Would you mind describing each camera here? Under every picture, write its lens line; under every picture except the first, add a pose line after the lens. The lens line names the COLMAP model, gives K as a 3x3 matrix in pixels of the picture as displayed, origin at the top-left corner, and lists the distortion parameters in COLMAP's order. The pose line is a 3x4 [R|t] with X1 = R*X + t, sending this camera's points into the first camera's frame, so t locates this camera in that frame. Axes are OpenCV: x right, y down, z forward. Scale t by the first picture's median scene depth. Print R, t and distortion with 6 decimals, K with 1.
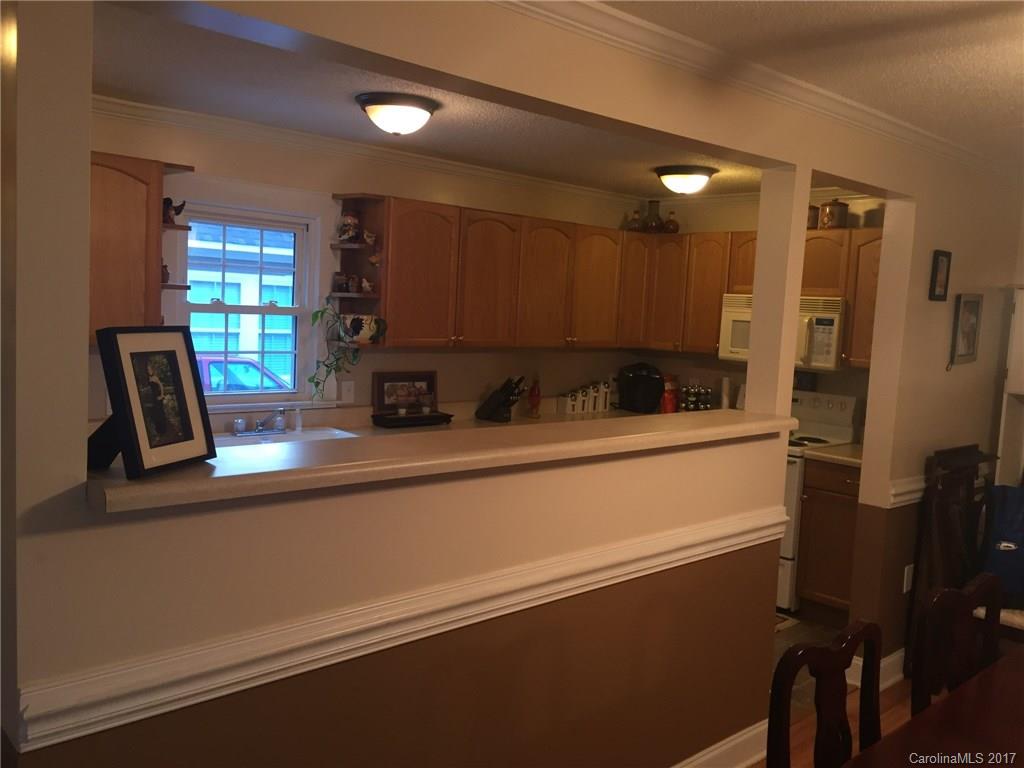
lens RADIAL K [[880.9, 0, 511.3], [0, 880.9, 380.8], [0, 0, 1]] dist [0.059068, -0.074844]
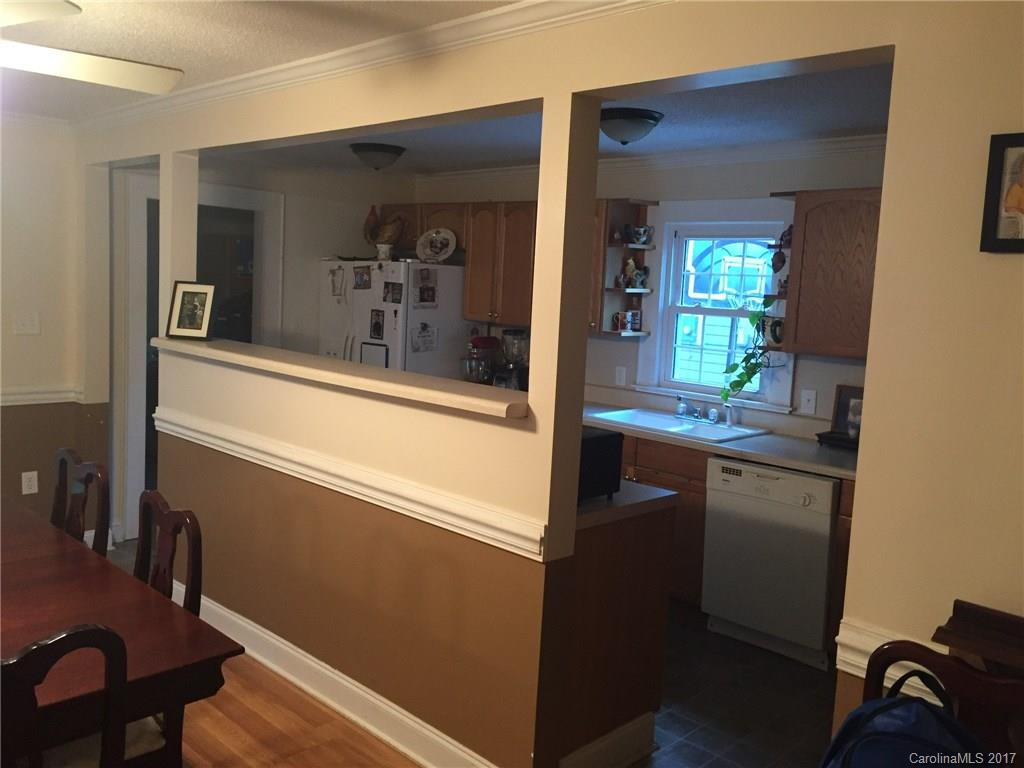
lens RADIAL K [[880.9, 0, 517.0], [0, 880.9, 381.8], [0, 0, 1]] dist [0.059068, -0.074844]
pose [[0.063945, 0.071158, -0.995413, 0.741633], [-0.141973, 0.987958, 0.061505, -0.022571], [0.987803, 0.137389, 0.073277, 0.598328]]
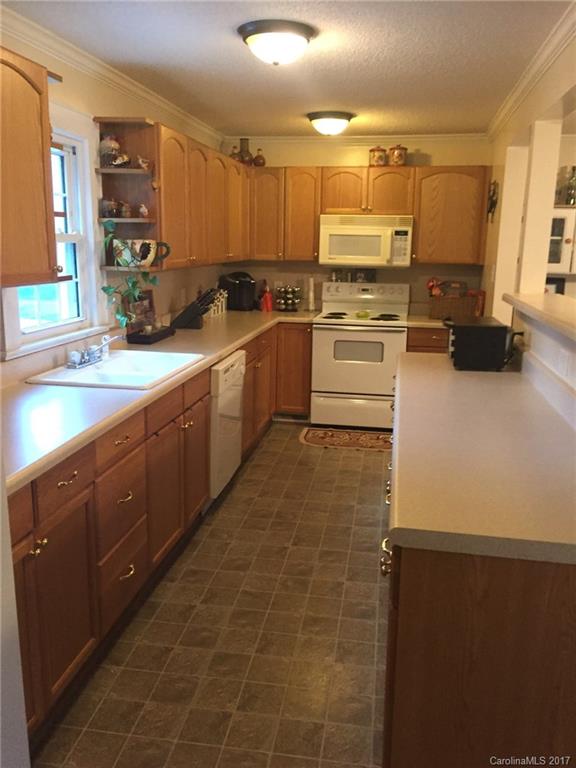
lens RADIAL K [[660.7, 0, 285.8], [0, 660.7, 383.4], [0, 0, 1]] dist [0.059068, -0.074844]
pose [[0.791187, -0.165790, 0.588674, -0.497906], [0.077449, 0.981967, 0.172461, -0.027712], [-0.606651, -0.090857, 0.789759, 0.239827]]
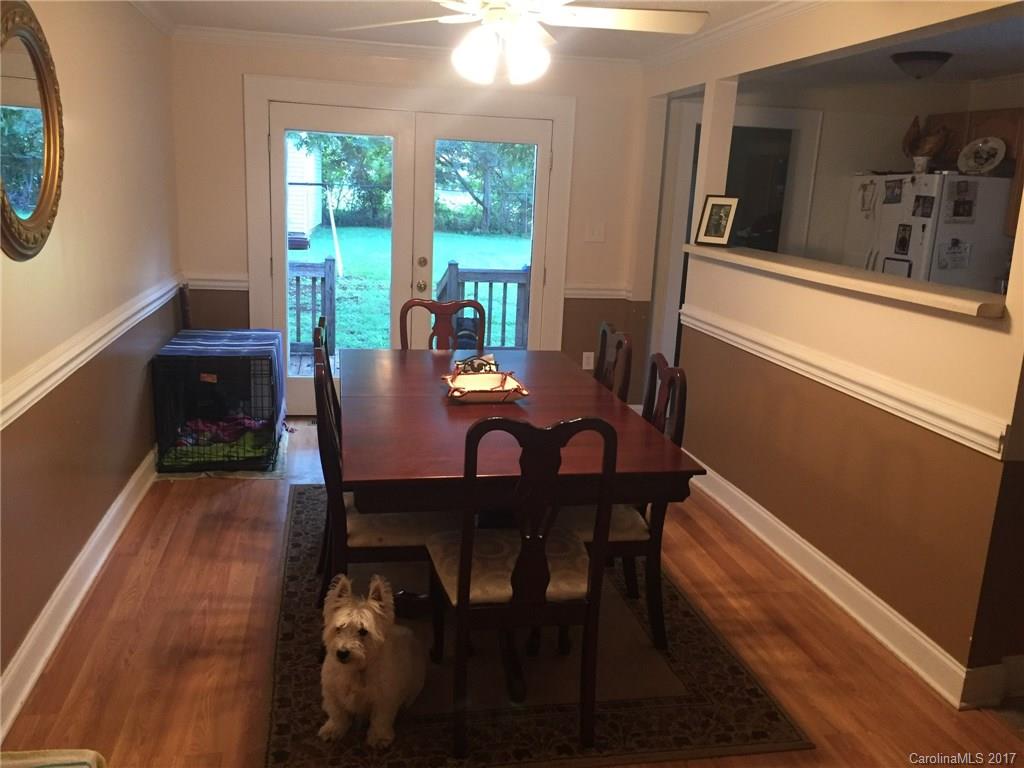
lens RADIAL K [[880.9, 0, 509.3], [0, 880.9, 386.7], [0, 0, 1]] dist [0.059068, -0.074844]
pose [[-0.521870, 0.128924, -0.843226, 0.843581], [-0.143228, 0.961235, 0.235611, -0.014273], [0.840915, 0.243732, -0.483174, 0.670325]]
